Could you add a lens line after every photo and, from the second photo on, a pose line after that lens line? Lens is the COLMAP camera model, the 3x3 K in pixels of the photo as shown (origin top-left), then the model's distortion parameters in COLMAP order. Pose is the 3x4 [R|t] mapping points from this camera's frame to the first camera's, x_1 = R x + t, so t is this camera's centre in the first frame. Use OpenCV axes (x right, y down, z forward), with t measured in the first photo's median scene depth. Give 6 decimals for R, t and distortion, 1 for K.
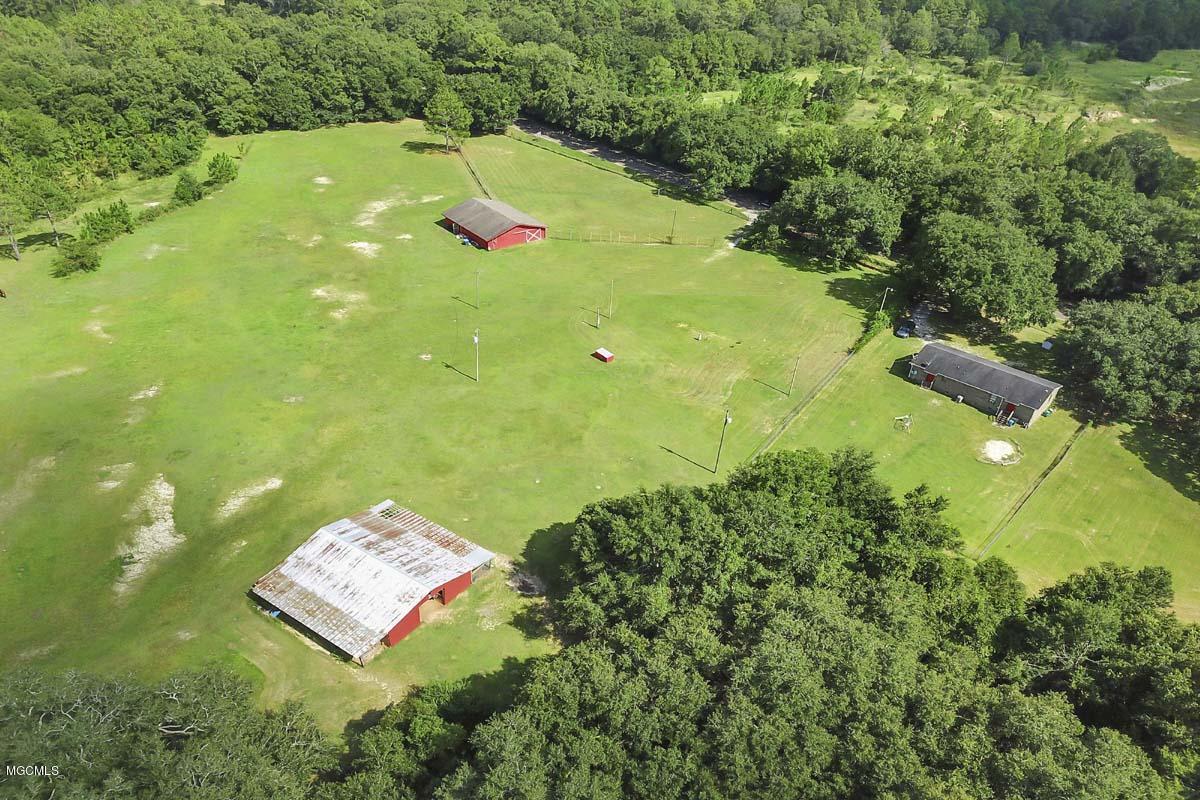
lens RADIAL K [[928.7, 0, 608.6], [0, 928.7, 401.3], [0, 0, 1]] dist [-0.000340, -0.004472]
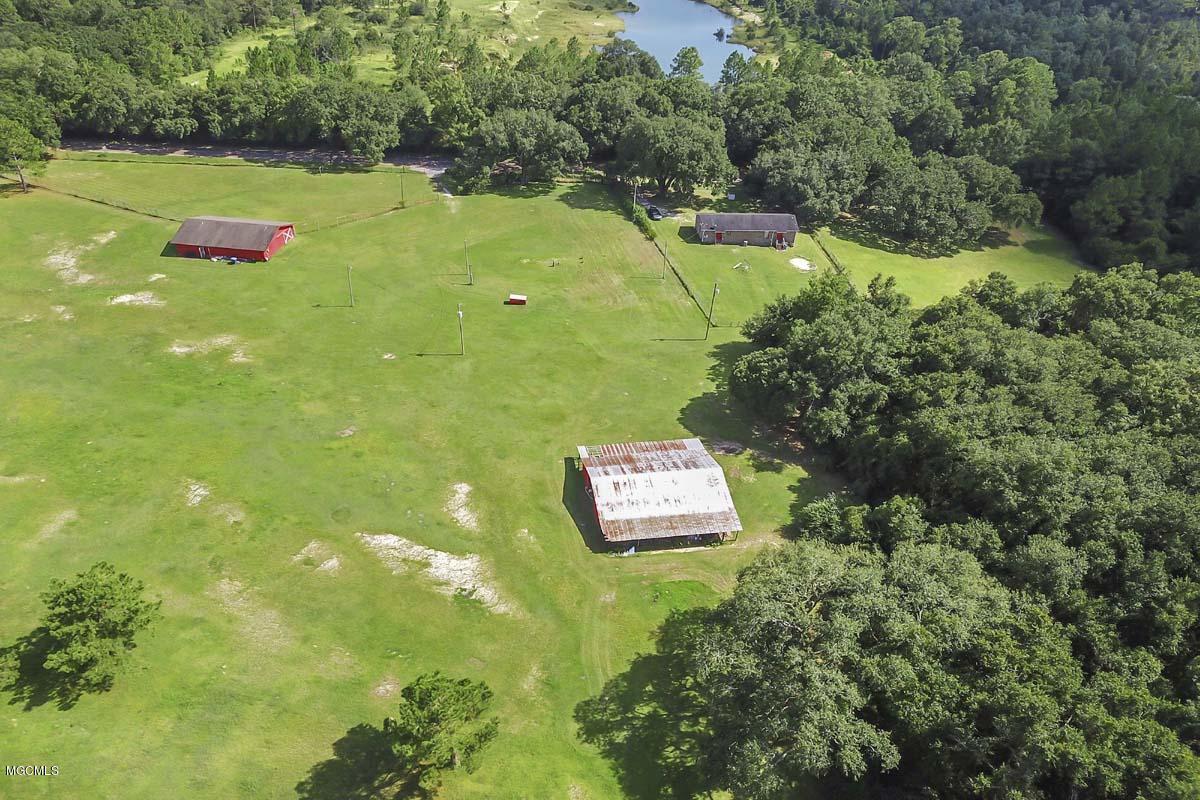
lens RADIAL K [[928.7, 0, 608.6], [0, 928.7, 401.3], [0, 0, 1]] dist [-0.000340, -0.004472]
pose [[0.701591, -0.381064, 0.602130, -0.505013], [0.354628, 0.919644, 0.168800, -0.068219], [-0.618069, 0.095103, 0.780350, 0.070085]]
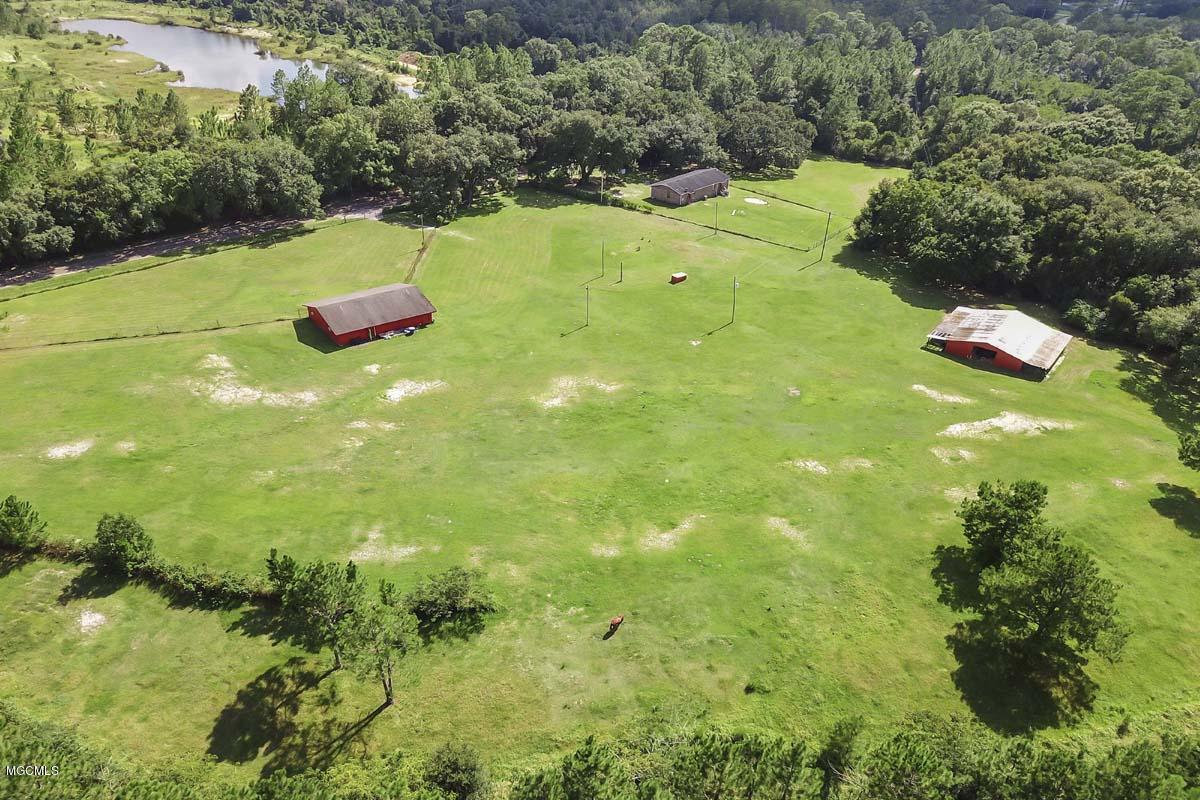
lens RADIAL K [[928.7, 0, 608.6], [0, 928.7, 401.3], [0, 0, 1]] dist [-0.000340, -0.004472]
pose [[0.051964, -0.534515, 0.843560, -0.905745], [0.495608, 0.747142, 0.442890, -0.415350], [-0.866990, 0.395061, 0.303734, 0.620855]]
